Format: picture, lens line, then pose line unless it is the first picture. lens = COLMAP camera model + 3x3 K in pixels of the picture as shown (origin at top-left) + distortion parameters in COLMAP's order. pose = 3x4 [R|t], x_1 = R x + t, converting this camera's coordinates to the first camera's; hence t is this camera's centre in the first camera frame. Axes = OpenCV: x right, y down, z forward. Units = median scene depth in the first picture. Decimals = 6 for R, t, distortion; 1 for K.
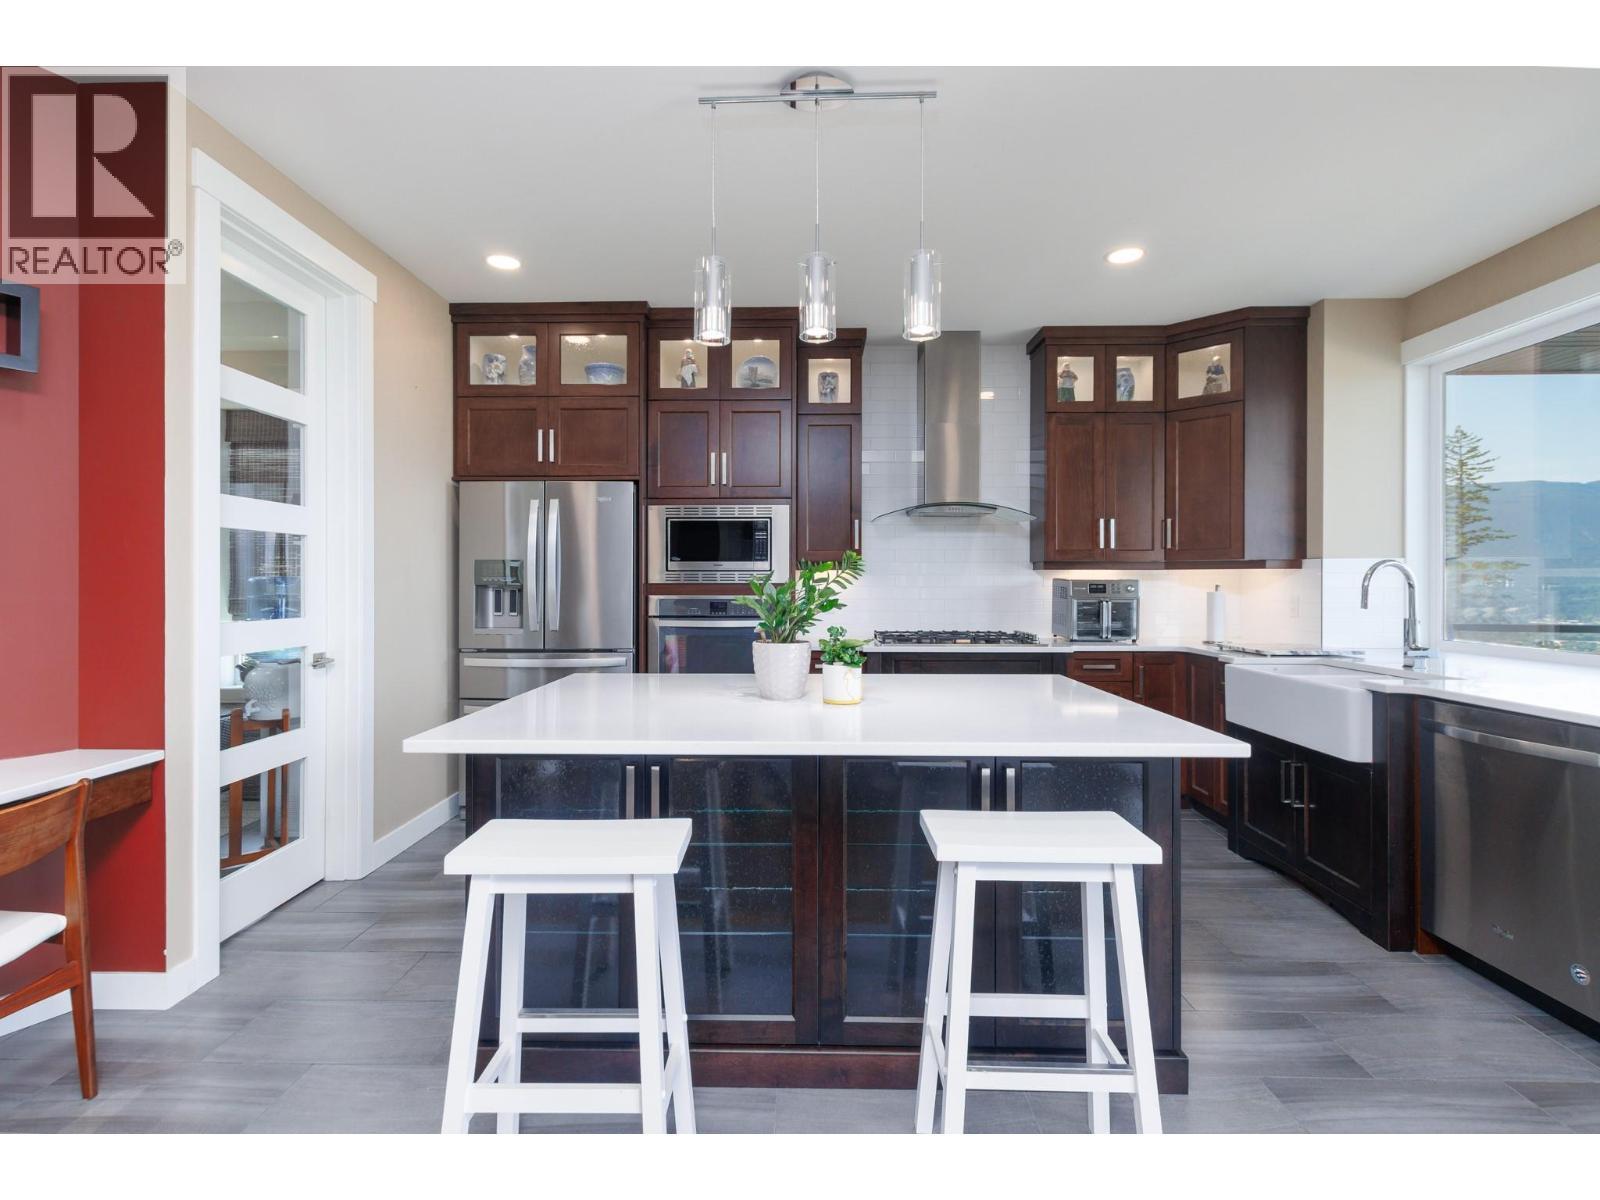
lens RADIAL K [[759.6, 0, 792.4], [0, 759.6, 584.2], [0, 0, 1]] dist [0.012420, -0.004342]
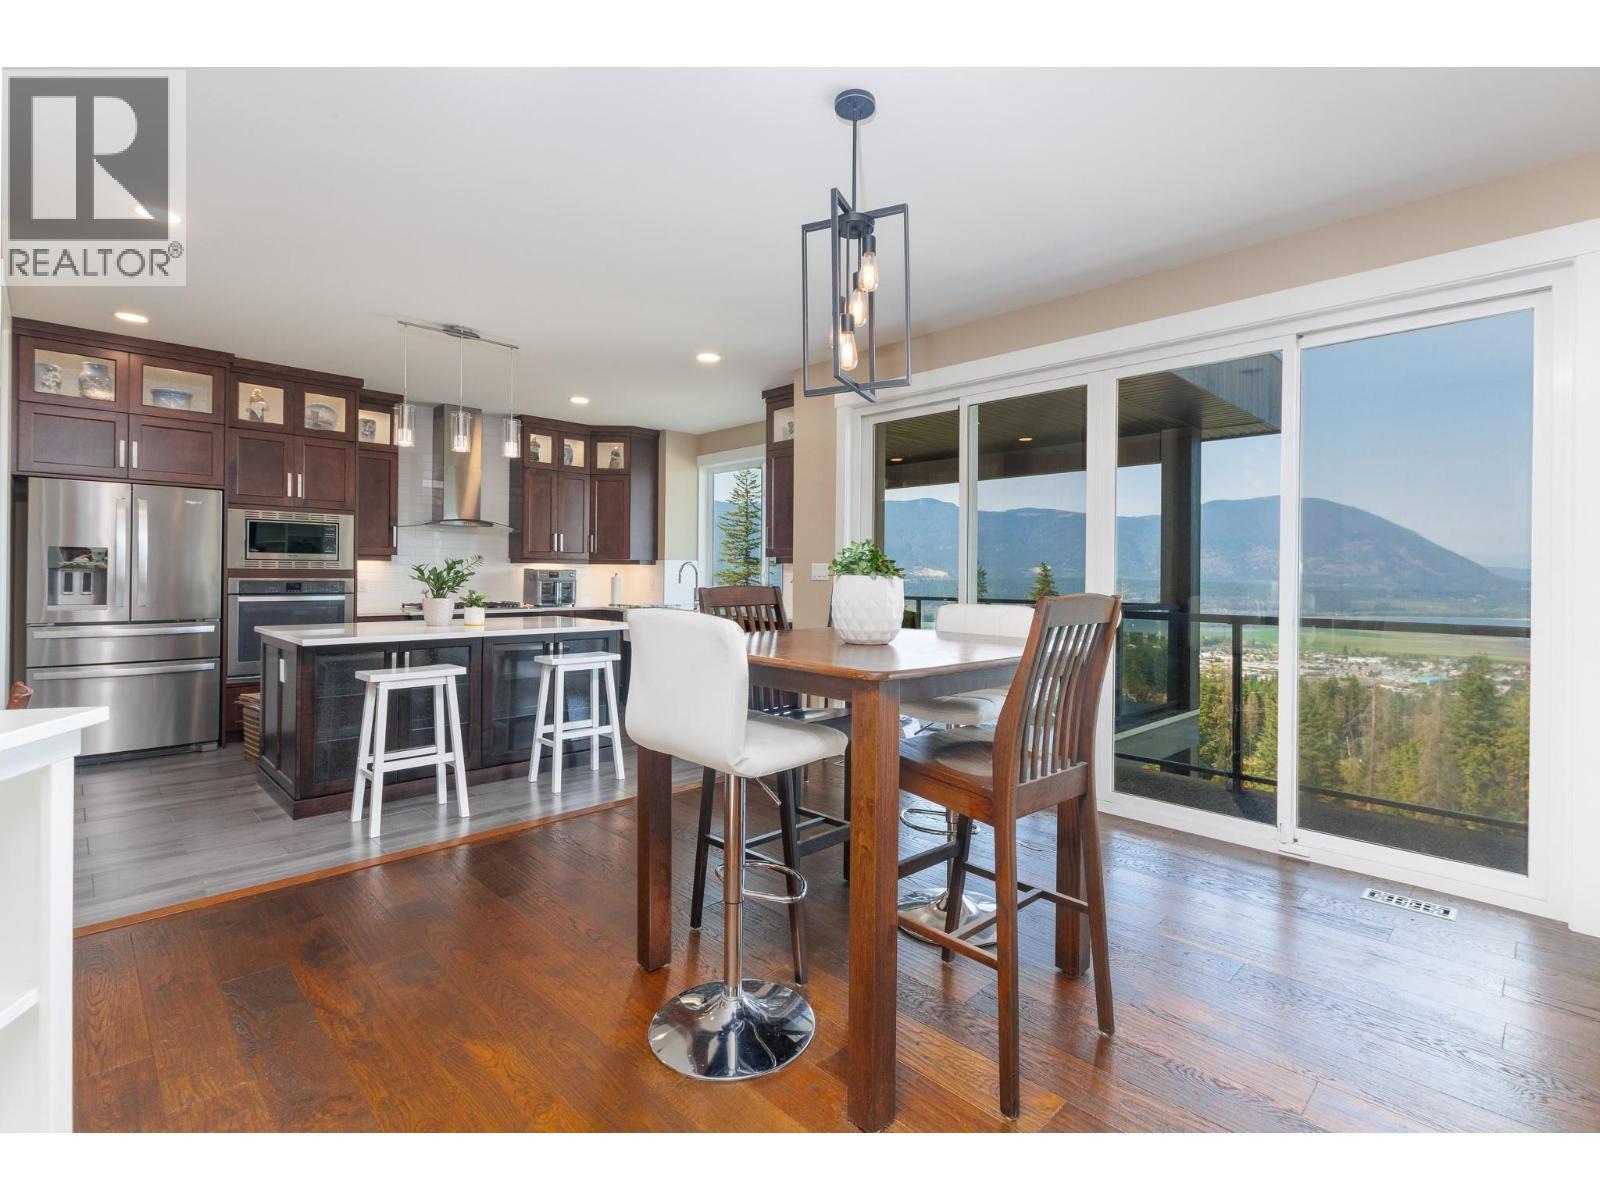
lens RADIAL K [[759.6, 0, 819.0], [0, 759.6, 572.1], [0, 0, 1]] dist [0.012420, -0.004342]
pose [[0.692722, 0.008643, 0.721153, -0.430348], [-0.005777, 0.999963, -0.006436, 0.007675], [-0.721182, 0.000292, 0.692746, -0.626418]]
